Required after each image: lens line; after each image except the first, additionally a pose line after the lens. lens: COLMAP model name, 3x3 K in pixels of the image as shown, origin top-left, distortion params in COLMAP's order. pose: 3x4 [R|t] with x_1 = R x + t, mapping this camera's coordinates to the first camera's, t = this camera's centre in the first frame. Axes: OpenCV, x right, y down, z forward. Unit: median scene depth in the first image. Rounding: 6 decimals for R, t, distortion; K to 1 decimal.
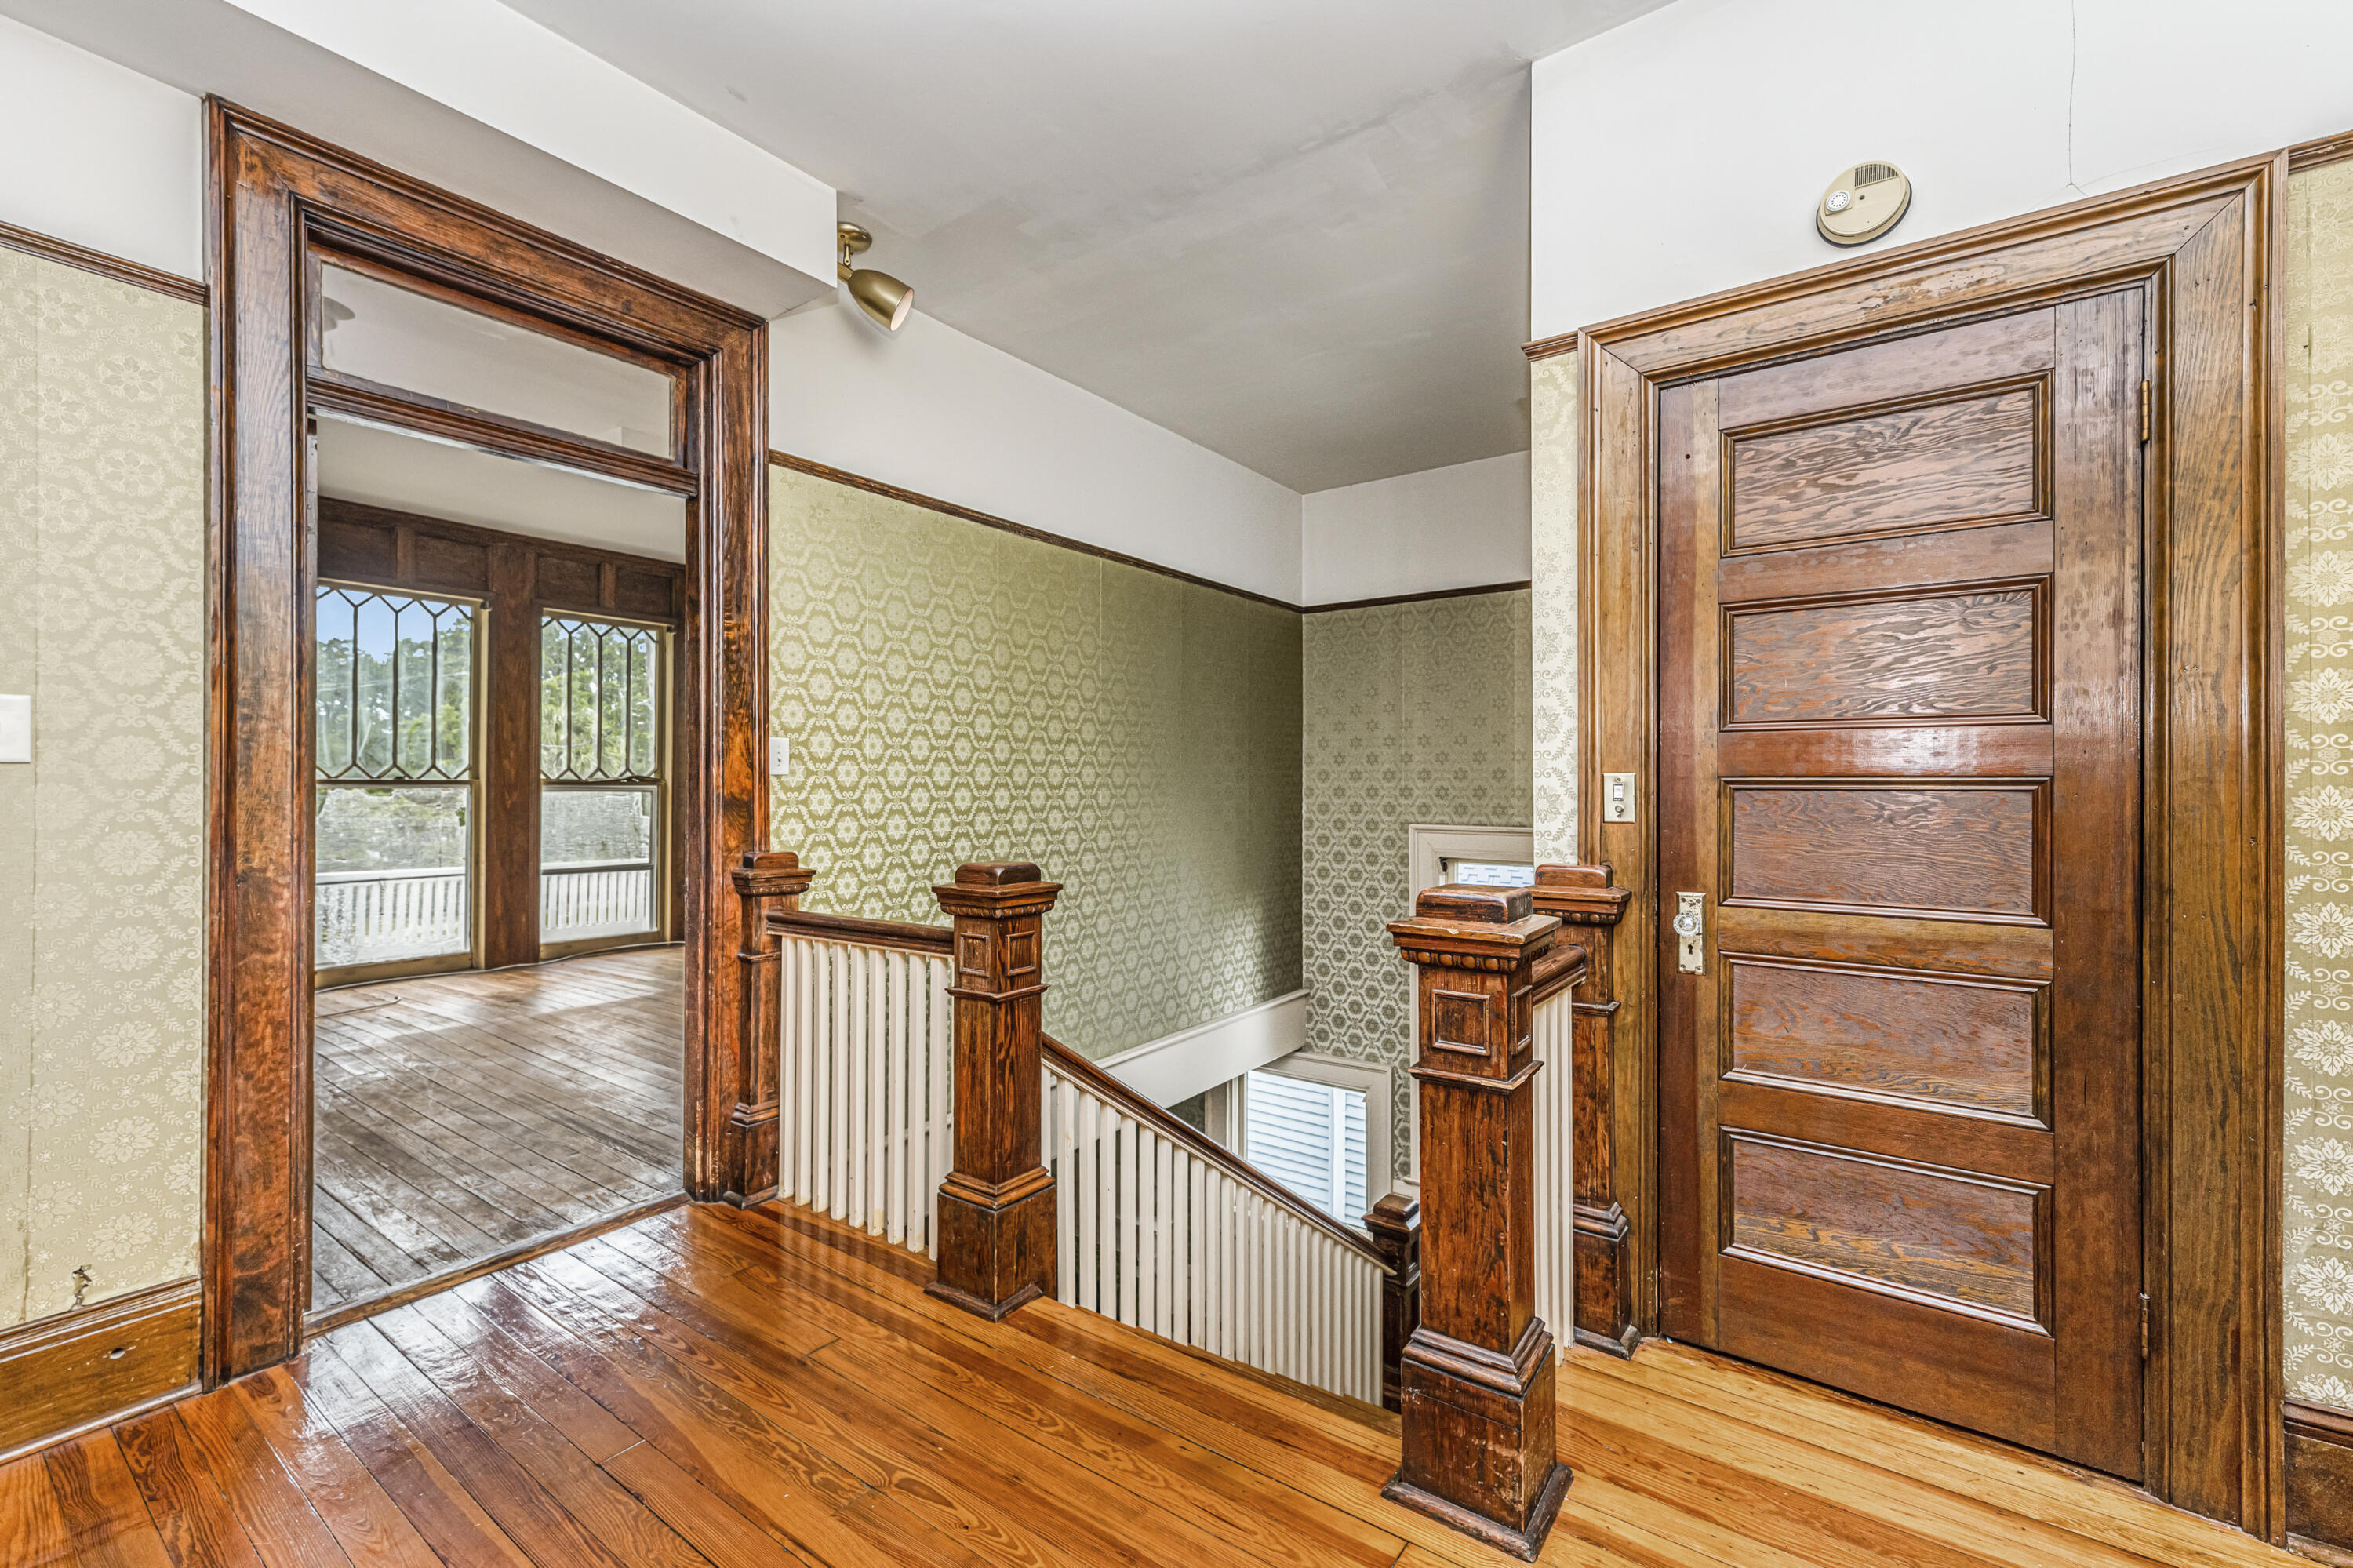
lens RADIAL K [[958.1, 0, 1184.3], [0, 958.1, 781.8], [0, 0, 1]] dist [0.002854, 0.000871]
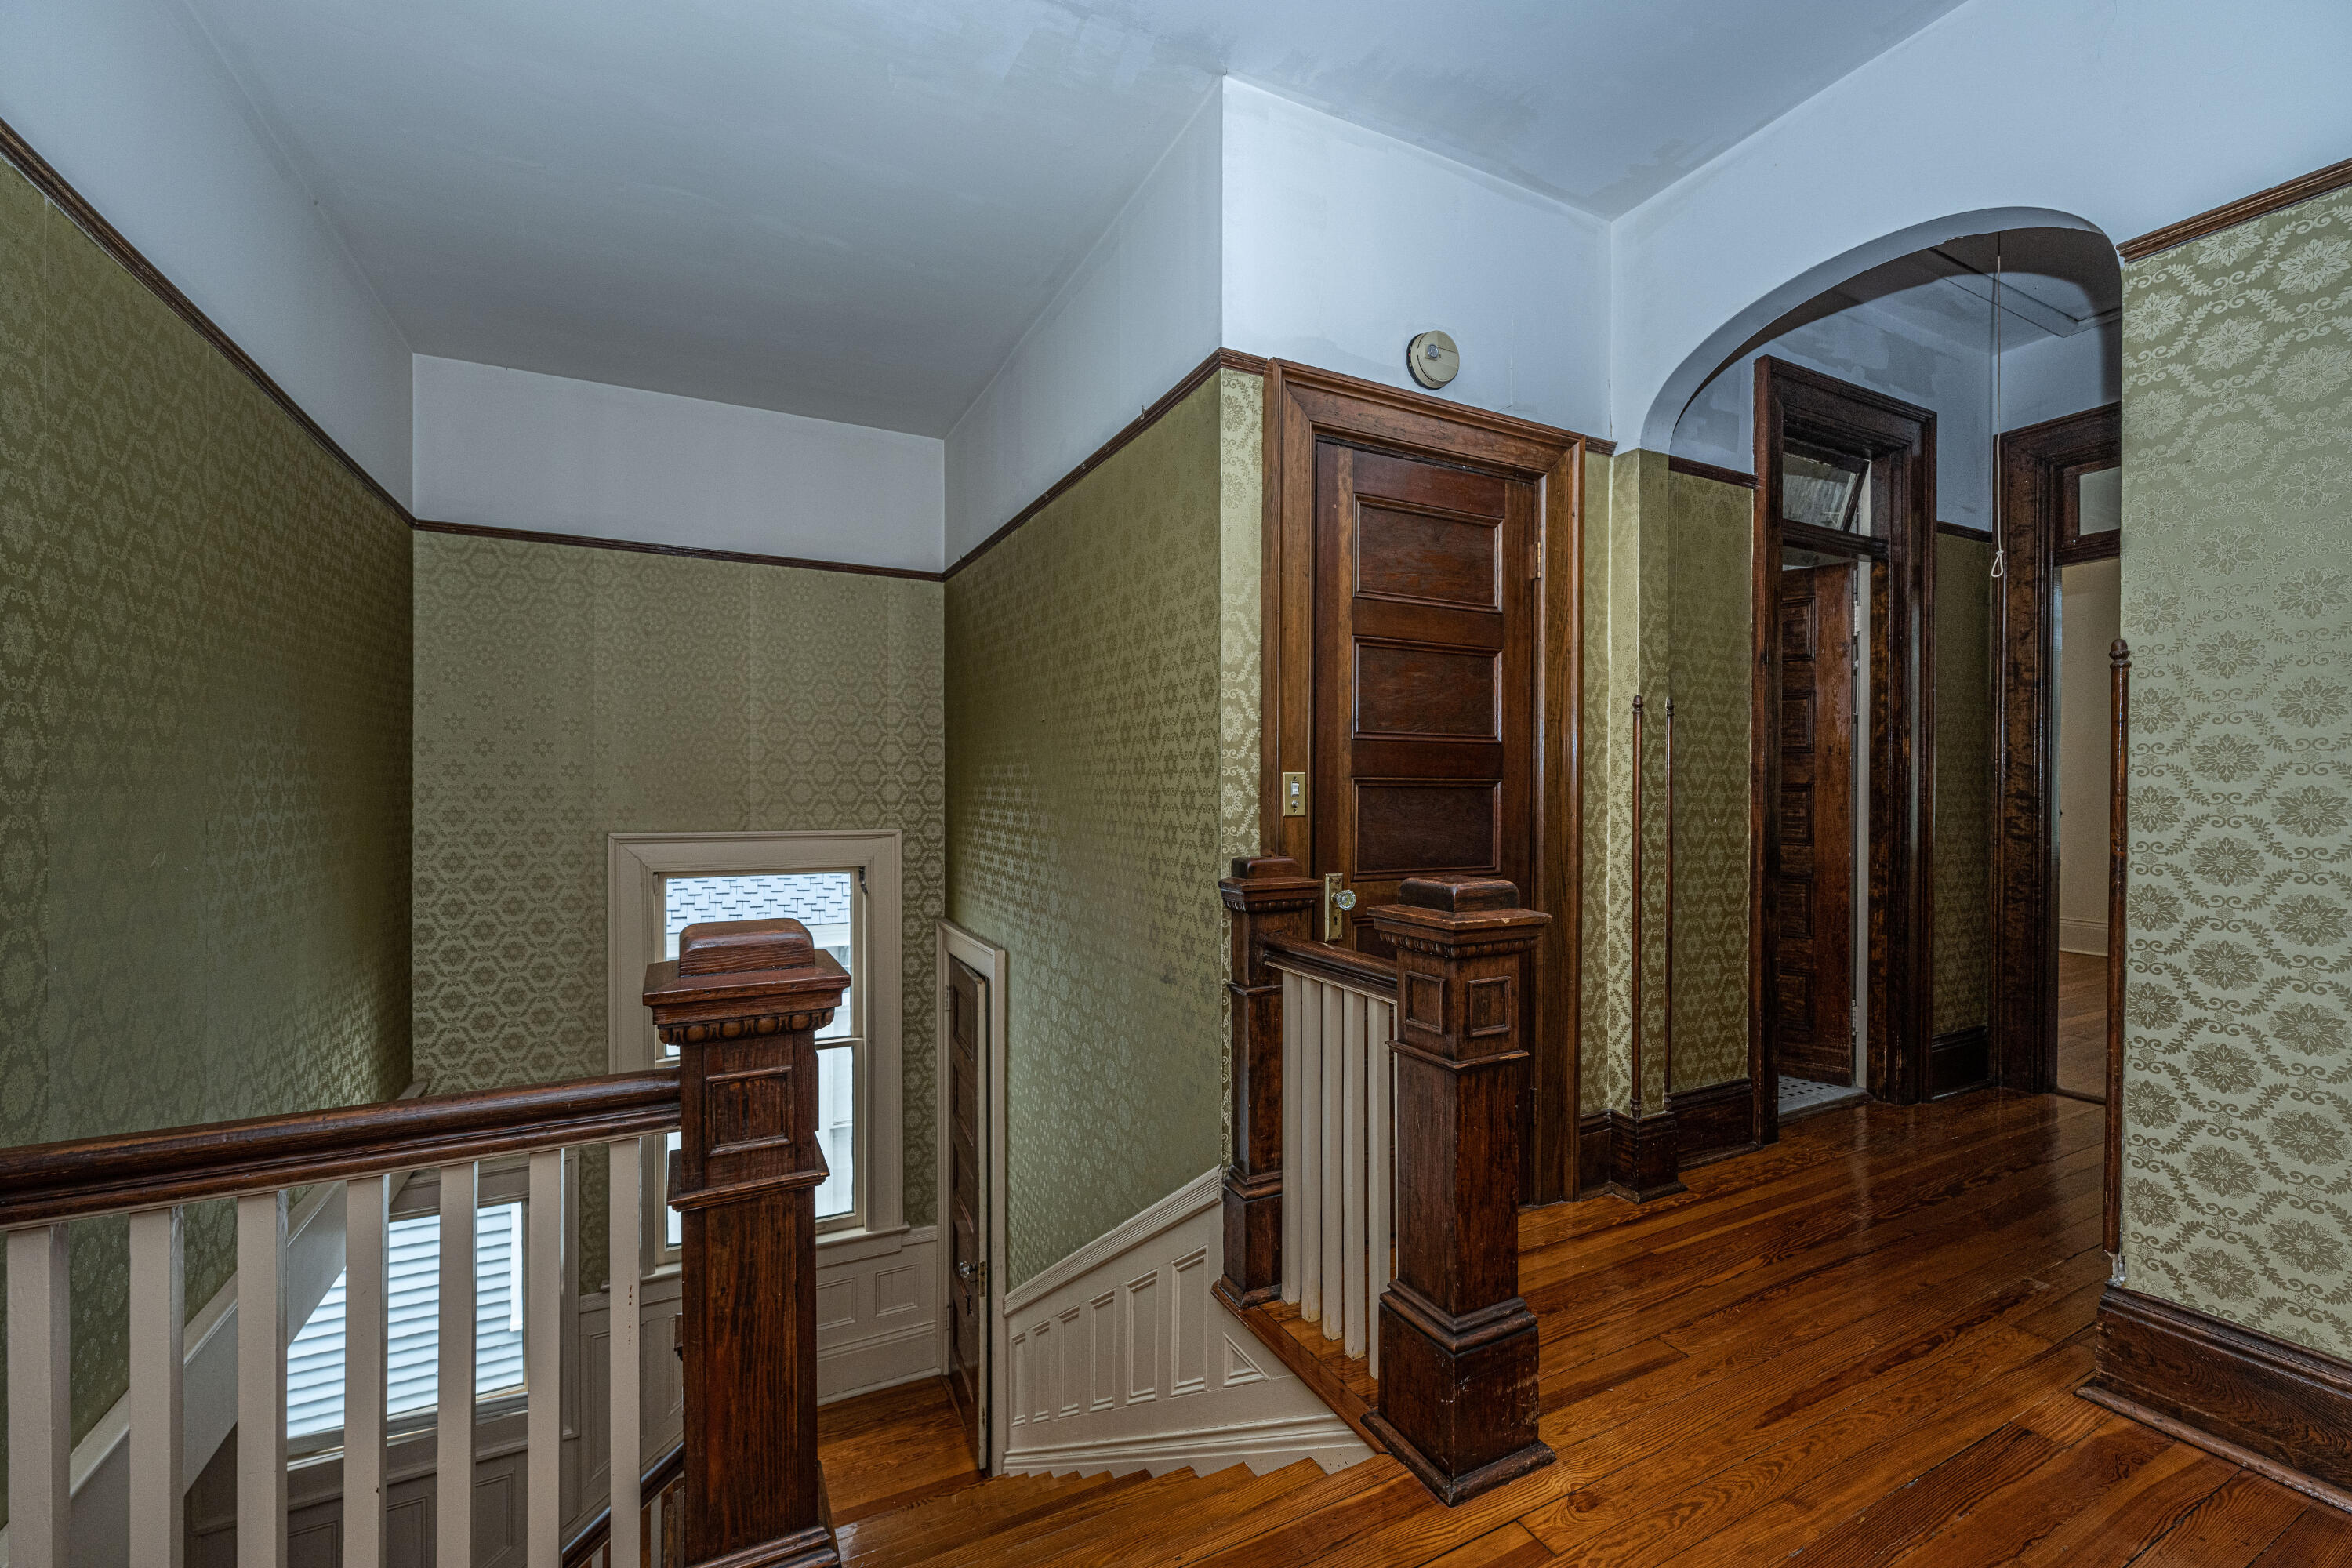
lens RADIAL K [[957.7, 0, 1172.6], [0, 957.7, 780.1], [0, 0, 1]] dist [0.002854, 0.000871]
pose [[0.485353, -0.003229, 0.874312, -0.617159], [0.000145, 0.999993, 0.003612, -0.003602], [-0.874318, -0.001626, 0.485350, 0.602560]]
